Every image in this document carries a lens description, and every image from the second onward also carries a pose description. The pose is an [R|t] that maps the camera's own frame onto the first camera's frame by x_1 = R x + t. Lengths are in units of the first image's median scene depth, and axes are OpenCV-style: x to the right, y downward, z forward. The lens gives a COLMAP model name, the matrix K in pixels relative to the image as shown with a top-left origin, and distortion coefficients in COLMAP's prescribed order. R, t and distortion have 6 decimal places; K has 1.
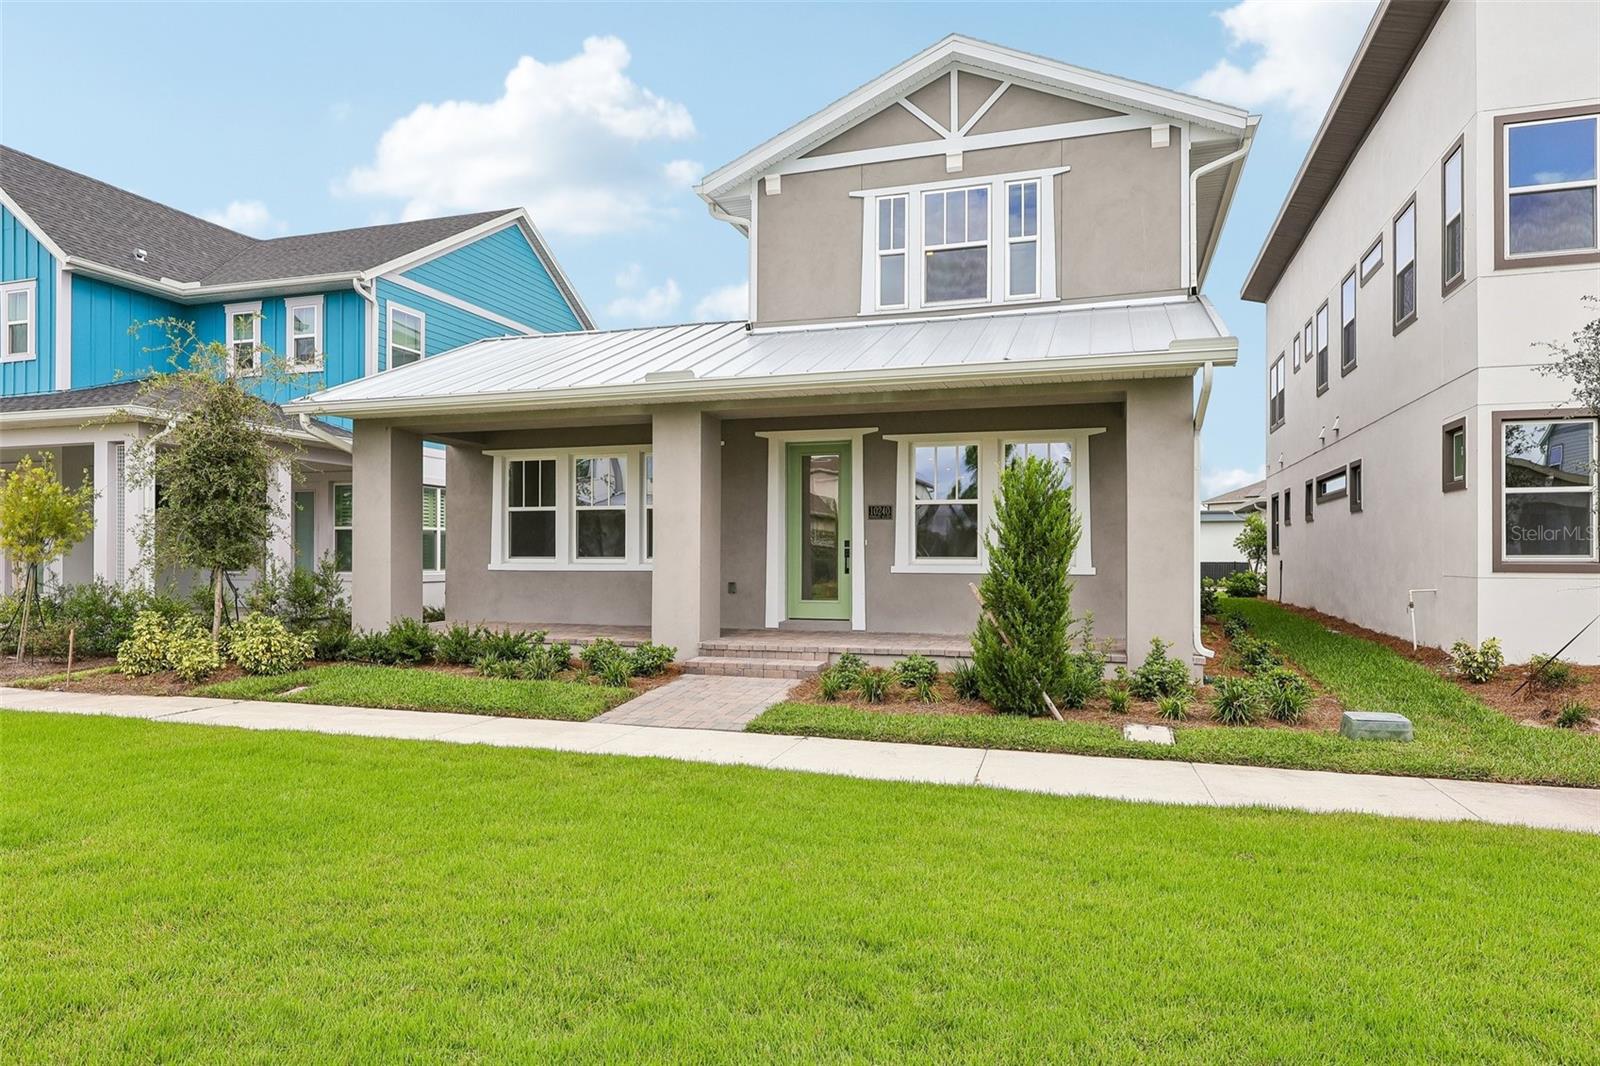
lens RADIAL K [[966.6, 0, 803.3], [0, 966.6, 526.9], [0, 0, 1]] dist [0.000919, -0.002548]
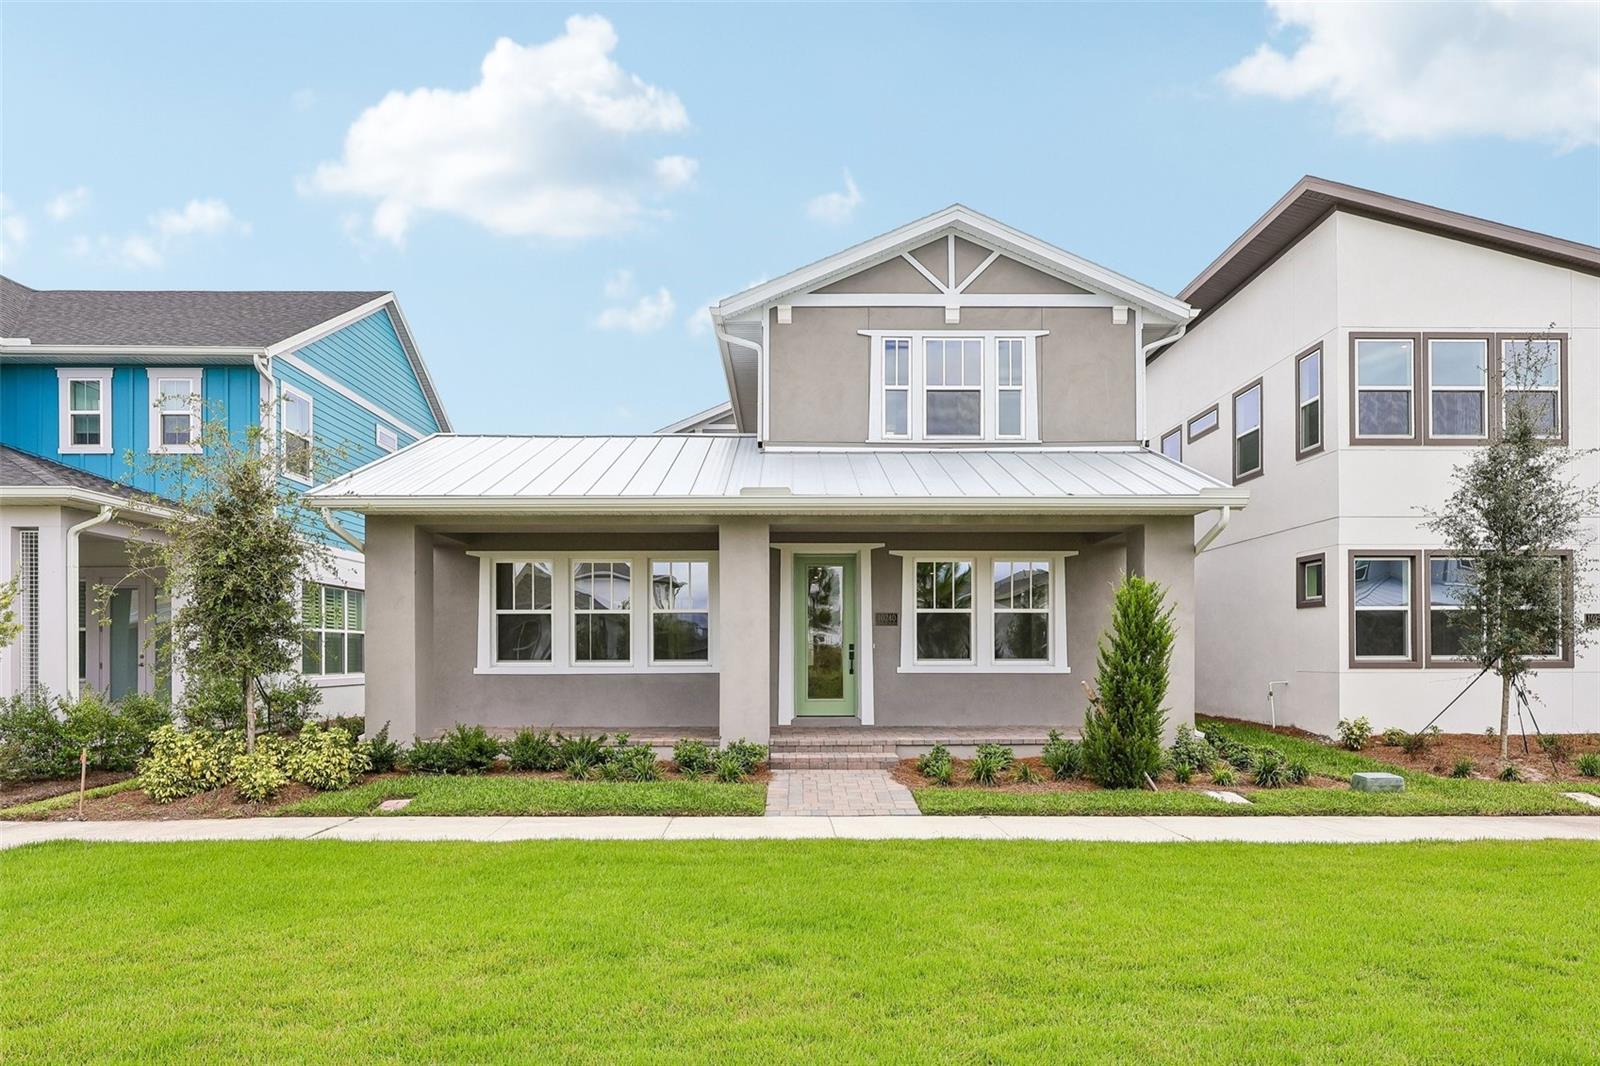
lens RADIAL K [[932.0, 0, 802.0], [0, 932.0, 624.9], [0, 0, 1]] dist [-0.003848, 0.001171]
pose [[0.947391, 0.006803, 0.320008, -0.364756], [-0.006078, 0.999976, -0.003266, -0.004406], [-0.320022, 0.001149, 0.947409, 0.008686]]
